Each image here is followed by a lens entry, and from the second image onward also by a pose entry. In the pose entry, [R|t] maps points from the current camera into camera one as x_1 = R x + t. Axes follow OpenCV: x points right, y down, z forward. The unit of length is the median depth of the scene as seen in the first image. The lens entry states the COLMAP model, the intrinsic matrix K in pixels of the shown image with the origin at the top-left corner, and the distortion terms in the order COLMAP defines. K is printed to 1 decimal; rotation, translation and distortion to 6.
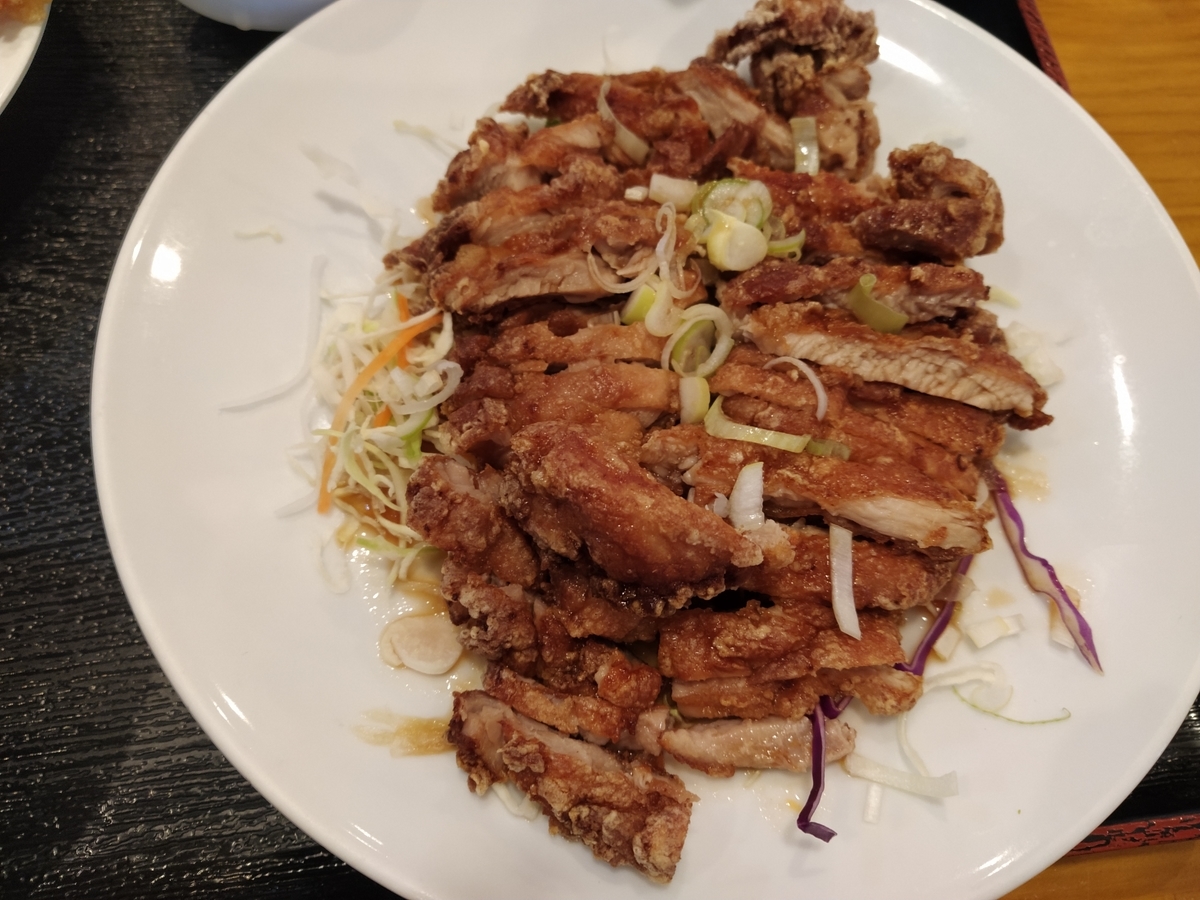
lens RADIAL K [[937.6, 0, 596.5], [0, 937.6, 445.7], [0, 0, 1]] dist [0.030693, 0.023104]
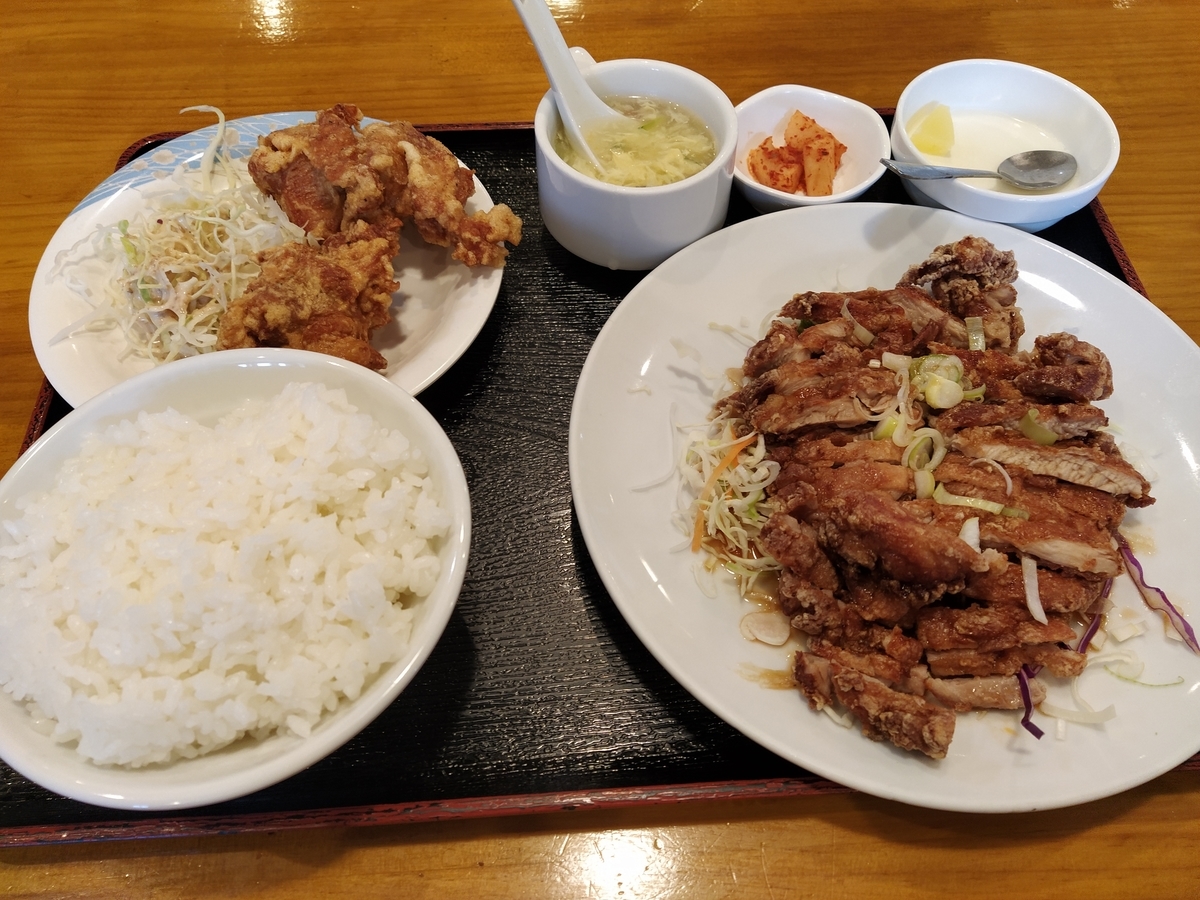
lens RADIAL K [[862.6, 0, 605.6], [0, 862.6, 463.8], [0, 0, 1]] dist [0.027669, -0.025595]
pose [[0.996047, 0.002524, -0.088790, -0.315163], [-0.016635, 0.987210, -0.158554, 0.162874], [0.087254, 0.159404, 0.983350, -0.533237]]
